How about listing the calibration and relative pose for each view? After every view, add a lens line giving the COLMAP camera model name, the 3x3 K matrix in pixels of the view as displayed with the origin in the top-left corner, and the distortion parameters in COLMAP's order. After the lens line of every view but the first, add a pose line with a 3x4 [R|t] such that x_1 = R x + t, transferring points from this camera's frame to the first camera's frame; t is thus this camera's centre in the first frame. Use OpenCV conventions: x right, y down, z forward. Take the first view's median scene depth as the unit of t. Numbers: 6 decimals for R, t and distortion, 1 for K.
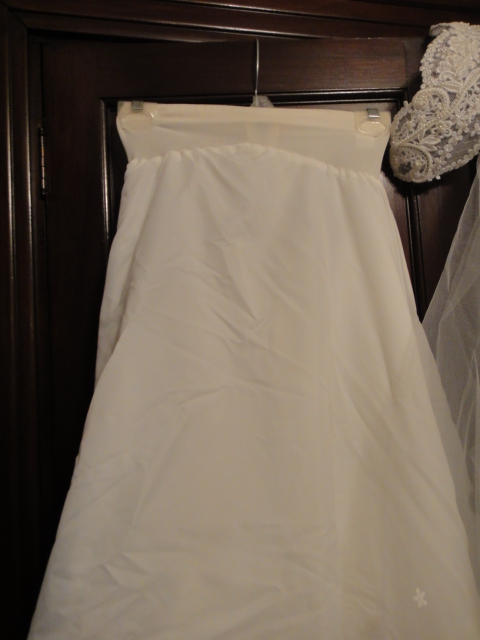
lens RADIAL K [[473.7, 0, 240.0], [0, 473.7, 320.0], [0, 0, 1]] dist [0.020380, -0.002262]
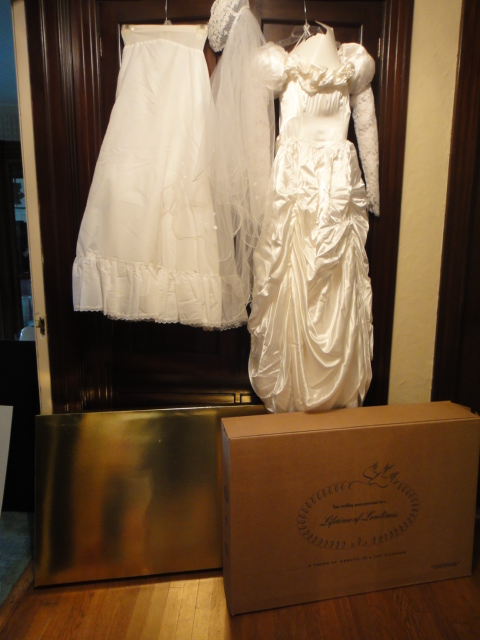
lens RADIAL K [[473.7, 0, 240.0], [0, 473.7, 320.0], [0, 0, 1]] dist [0.020380, -0.002262]
pose [[0.974694, 0.090391, -0.204456, 1.394231], [-0.039097, 0.969436, 0.242207, 0.668315], [0.220100, -0.228084, 0.948437, -2.385287]]
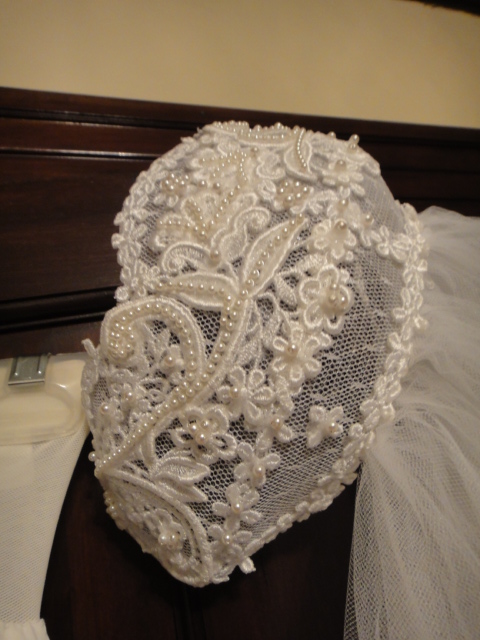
lens RADIAL K [[473.7, 0, 240.0], [0, 473.7, 320.0], [0, 0, 1]] dist [0.020380, -0.002262]
pose [[0.983818, -0.119663, 0.133350, 0.415973], [0.154087, 0.944870, -0.288926, -0.379667], [-0.091425, 0.304798, 0.948019, 0.723019]]
